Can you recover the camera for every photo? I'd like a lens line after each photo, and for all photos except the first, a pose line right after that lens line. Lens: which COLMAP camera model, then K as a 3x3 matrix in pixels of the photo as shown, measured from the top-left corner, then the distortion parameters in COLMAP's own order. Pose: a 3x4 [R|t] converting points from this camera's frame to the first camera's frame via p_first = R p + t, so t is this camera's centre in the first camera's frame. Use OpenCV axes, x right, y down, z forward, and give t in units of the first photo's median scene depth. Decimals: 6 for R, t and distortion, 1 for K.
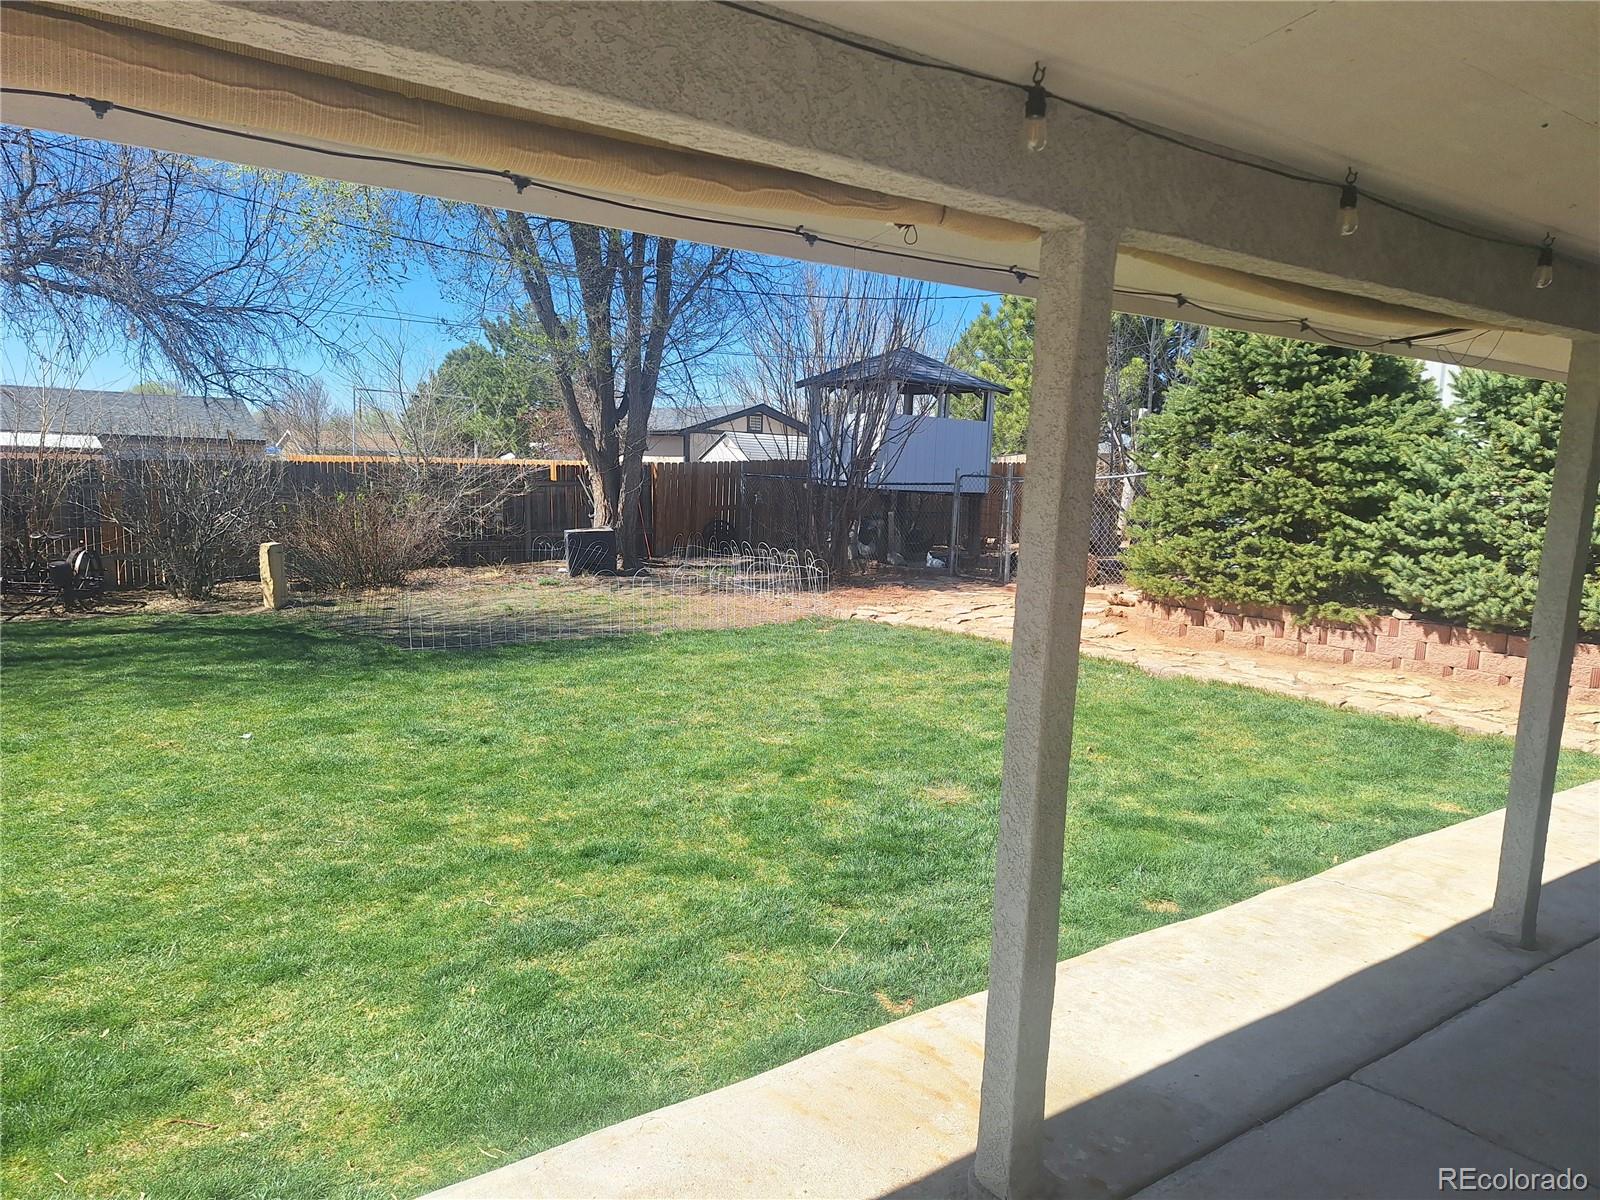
lens RADIAL K [[1122.7, 0, 791.3], [0, 1122.7, 574.4], [0, 0, 1]] dist [0.099949, -0.137449]
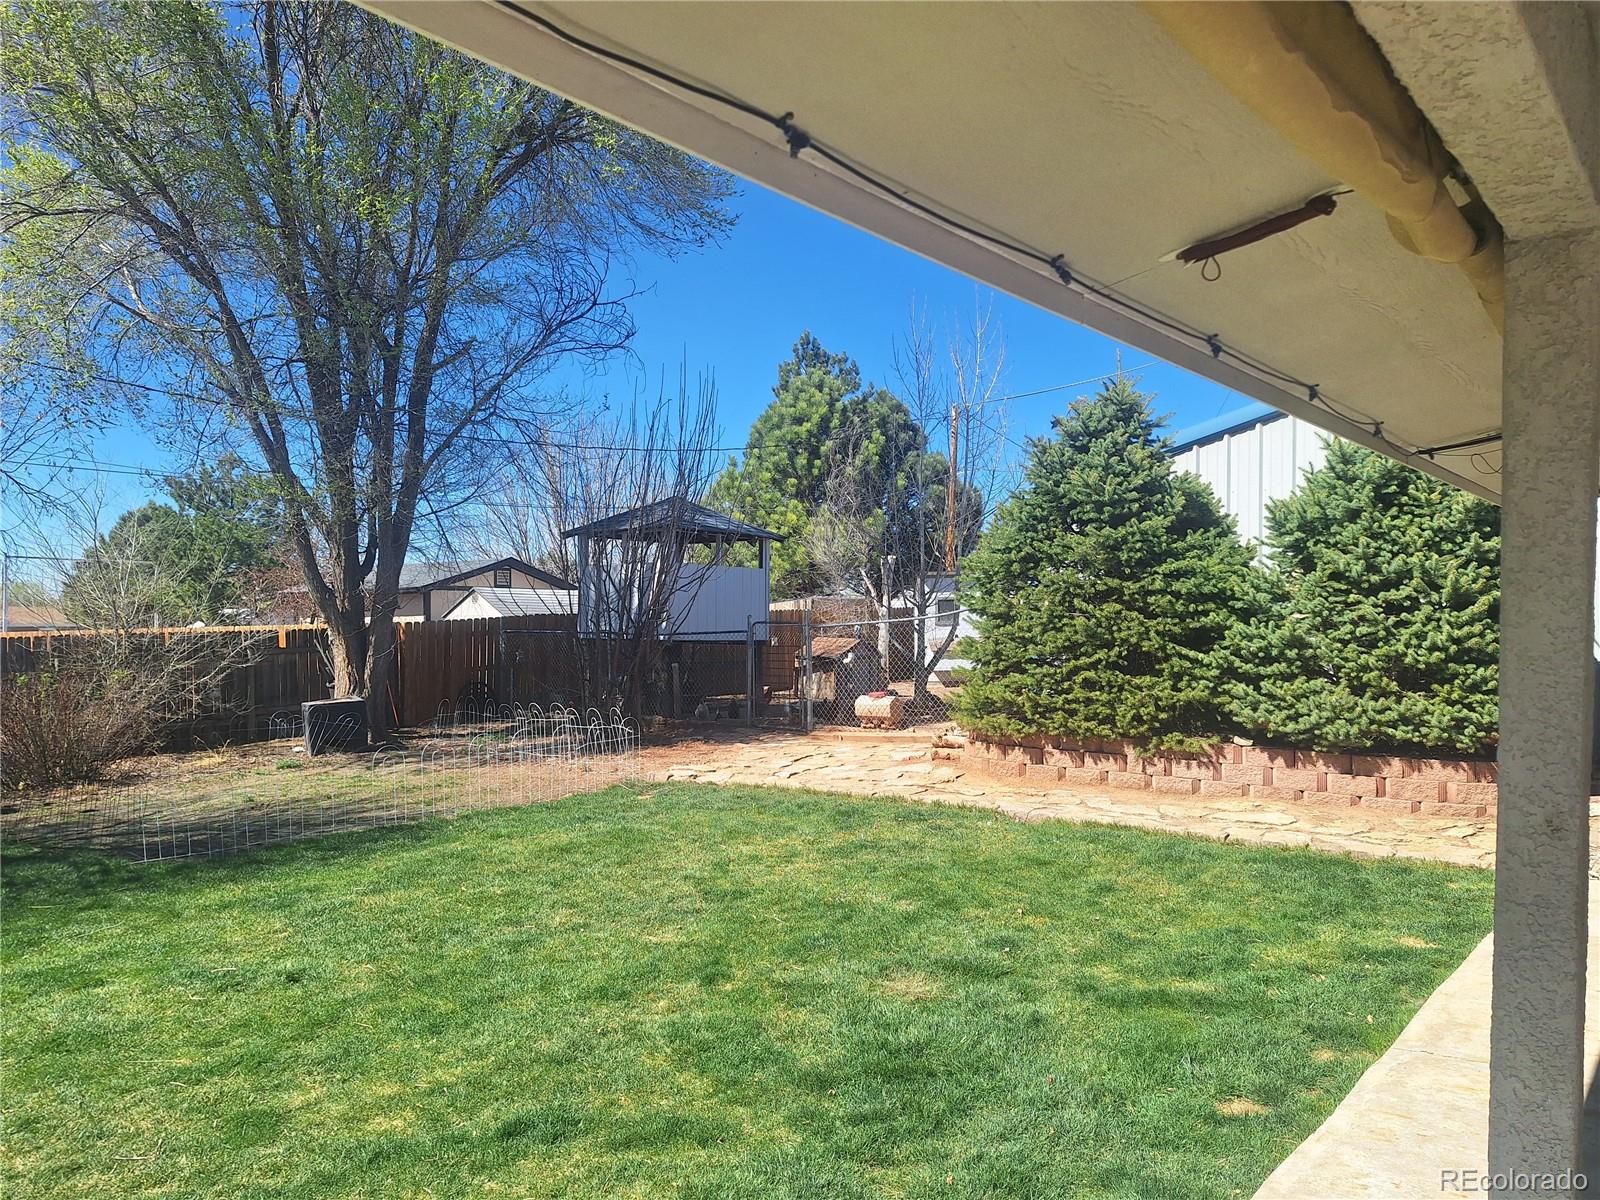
lens RADIAL K [[1122.7, 0, 791.3], [0, 1122.7, 574.4], [0, 0, 1]] dist [0.099949, -0.137449]
pose [[0.970190, -0.027414, 0.240788, -0.094076], [0.059502, 0.990114, -0.127022, -0.006967], [-0.234925, 0.137563, 0.962230, 0.095612]]
